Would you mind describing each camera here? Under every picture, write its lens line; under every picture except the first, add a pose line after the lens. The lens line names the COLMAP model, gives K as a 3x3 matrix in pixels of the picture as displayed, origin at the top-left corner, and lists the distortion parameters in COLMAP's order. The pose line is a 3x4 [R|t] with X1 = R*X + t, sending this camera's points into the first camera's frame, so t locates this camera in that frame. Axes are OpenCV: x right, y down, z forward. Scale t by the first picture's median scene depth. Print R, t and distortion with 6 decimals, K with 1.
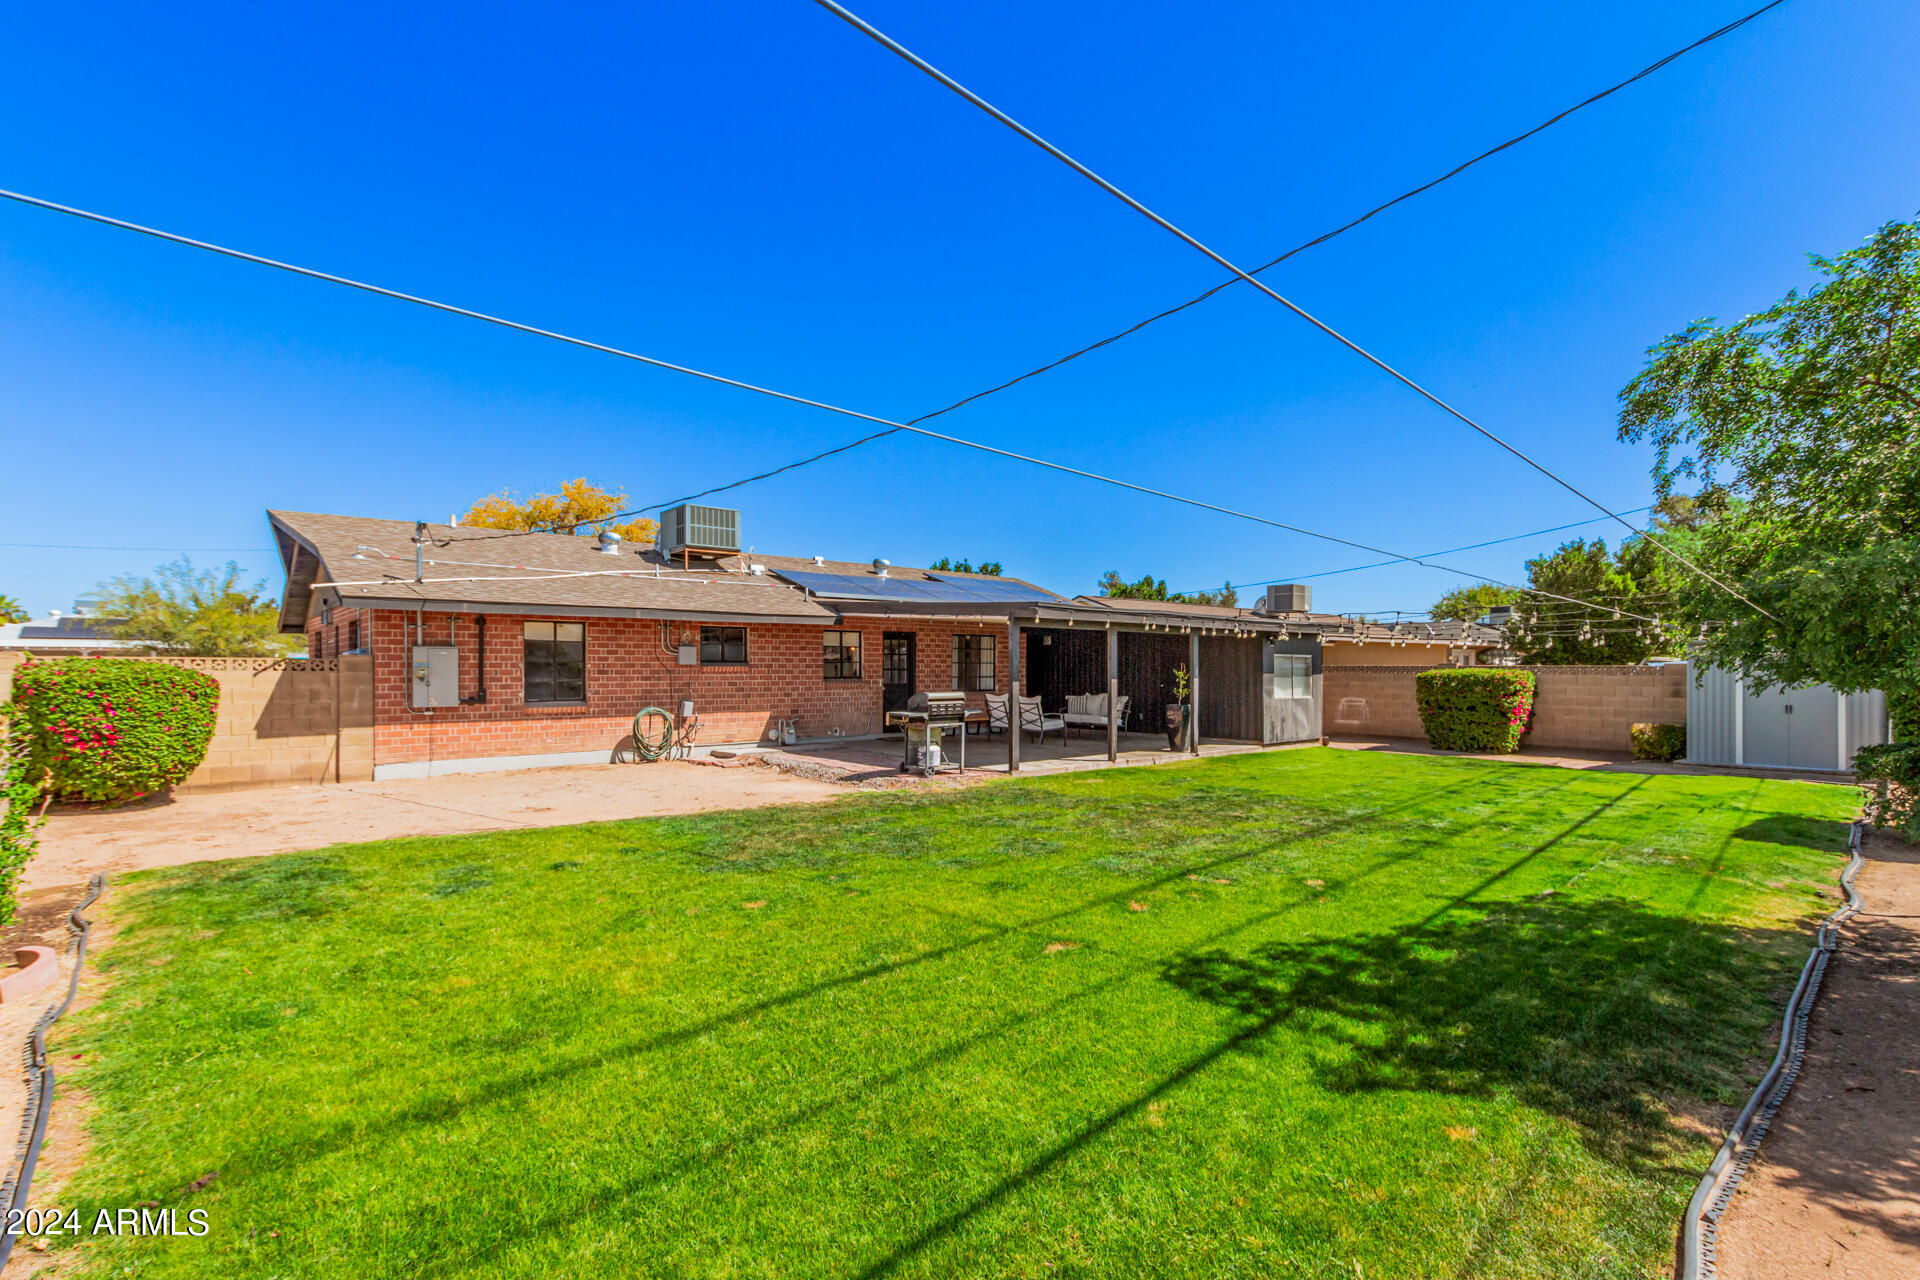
lens RADIAL K [[897.3, 0, 960.0], [0, 897.3, 640.0], [0, 0, 1]] dist [0.002670, 0.000113]
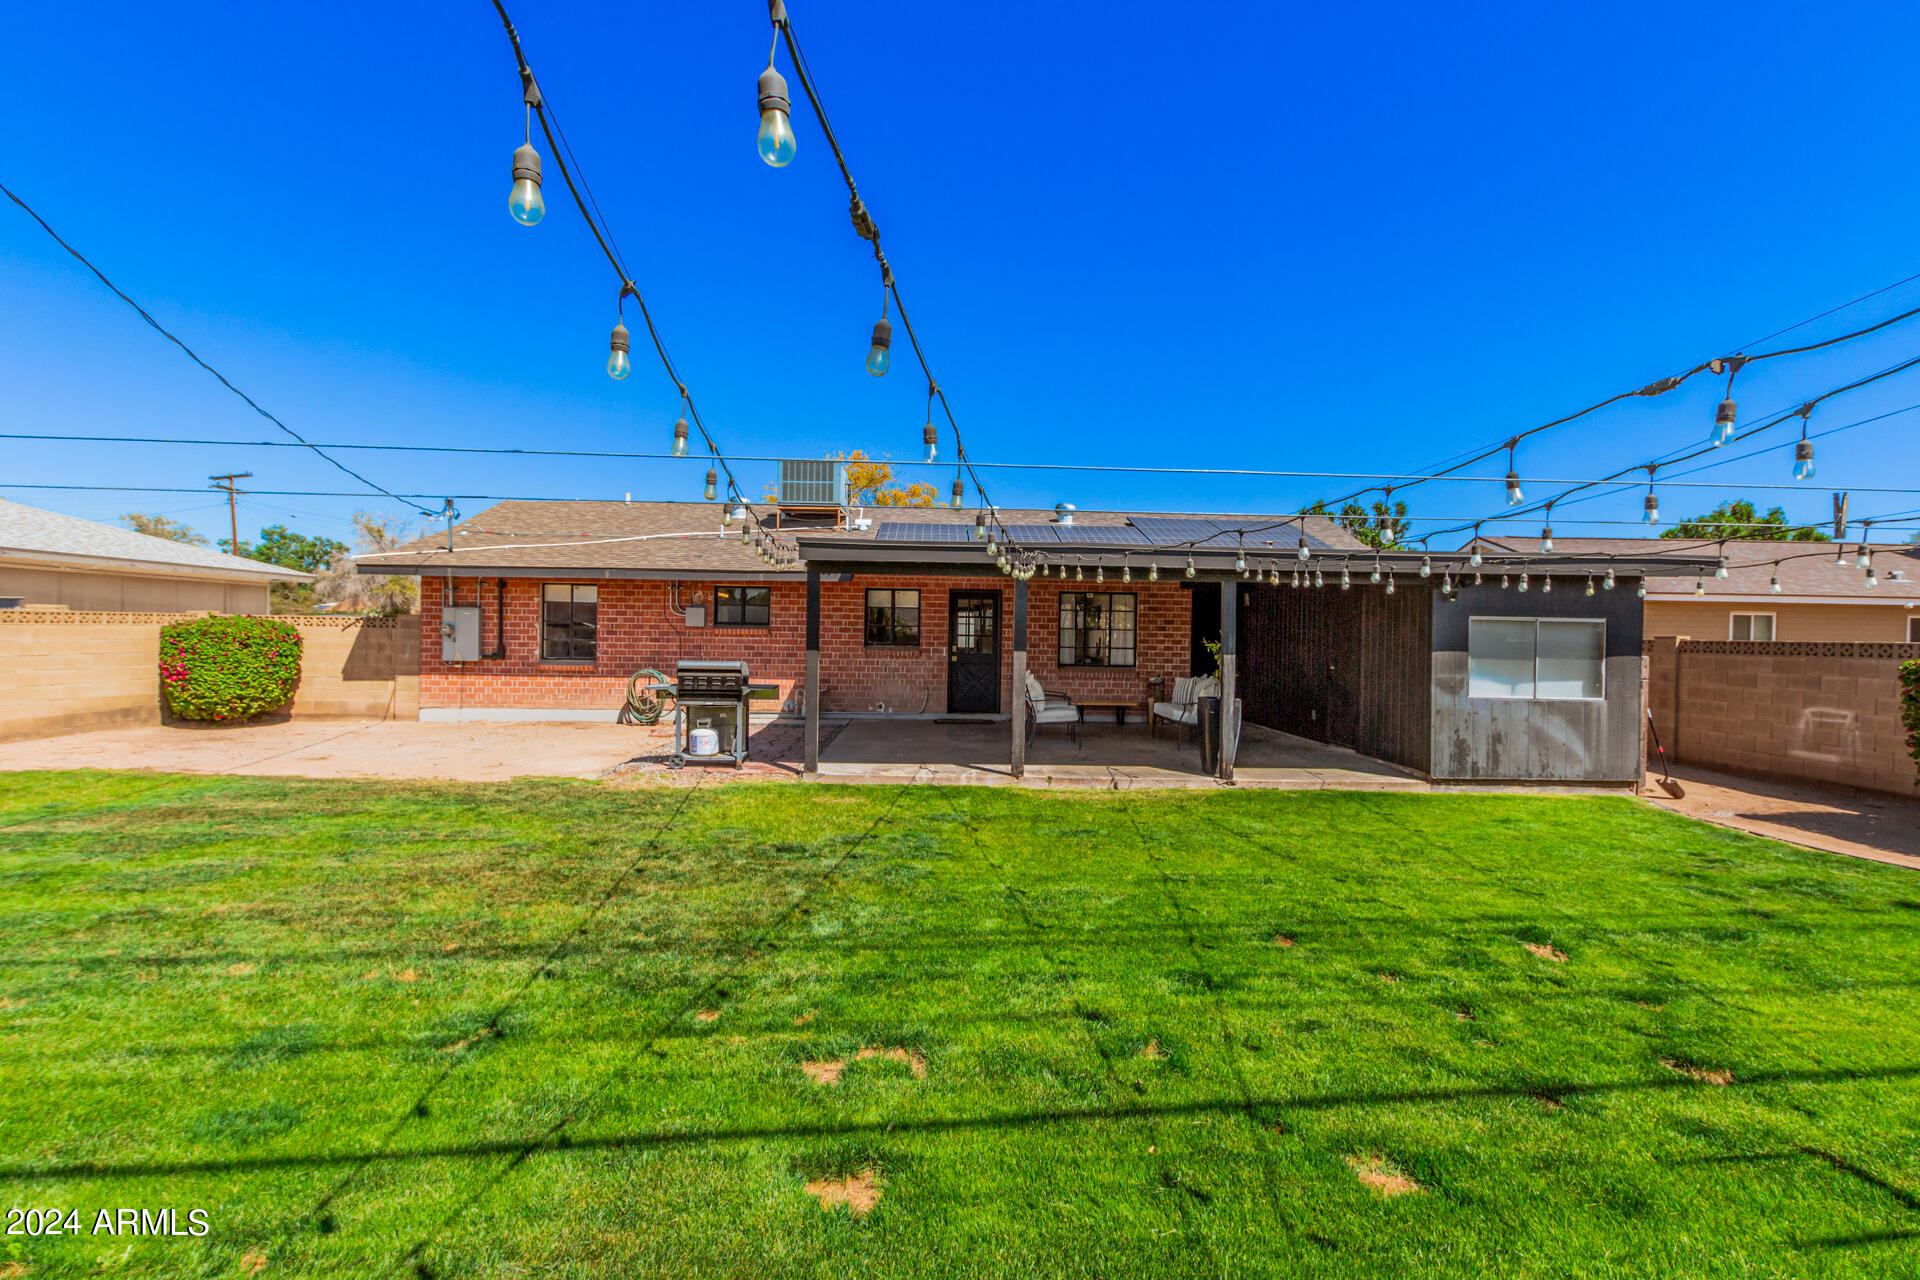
lens RADIAL K [[897.3, 0, 960.0], [0, 897.3, 640.0], [0, 0, 1]] dist [0.002670, 0.000113]
pose [[0.773768, 0.015442, -0.633281, 0.582092], [0.004095, 0.999560, 0.029377, 0.016696], [0.633456, -0.025324, 0.773364, 0.492375]]
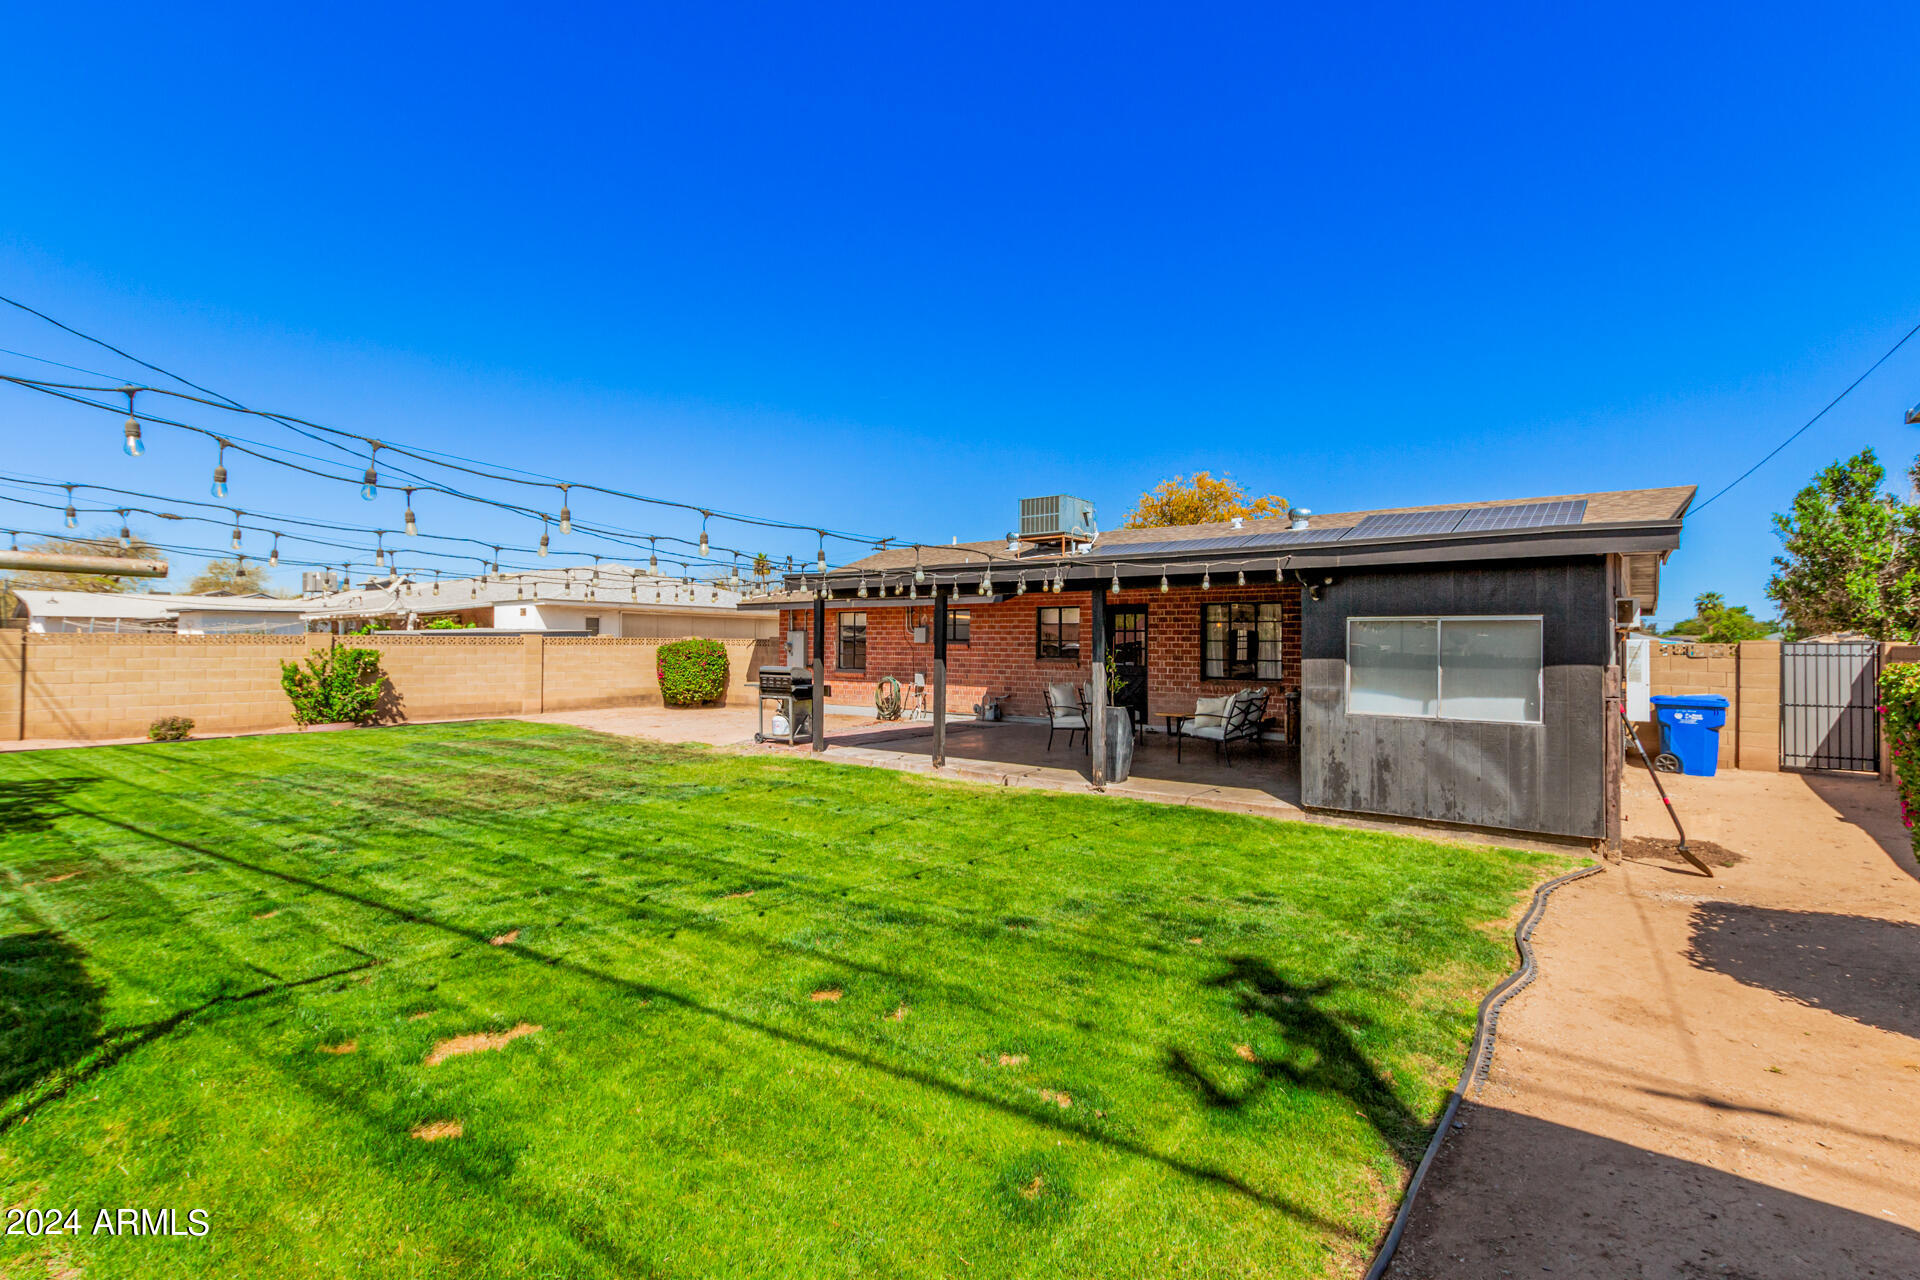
lens RADIAL K [[878.4, 0, 960.0], [0, 878.4, 640.0], [0, 0, 1]] dist [-0.000409, -0.000004]
pose [[0.199639, -0.006995, -0.979845, 0.958530], [0.020914, 0.999777, -0.002876, 0.031518], [0.979646, -0.019919, 0.199741, 0.916683]]
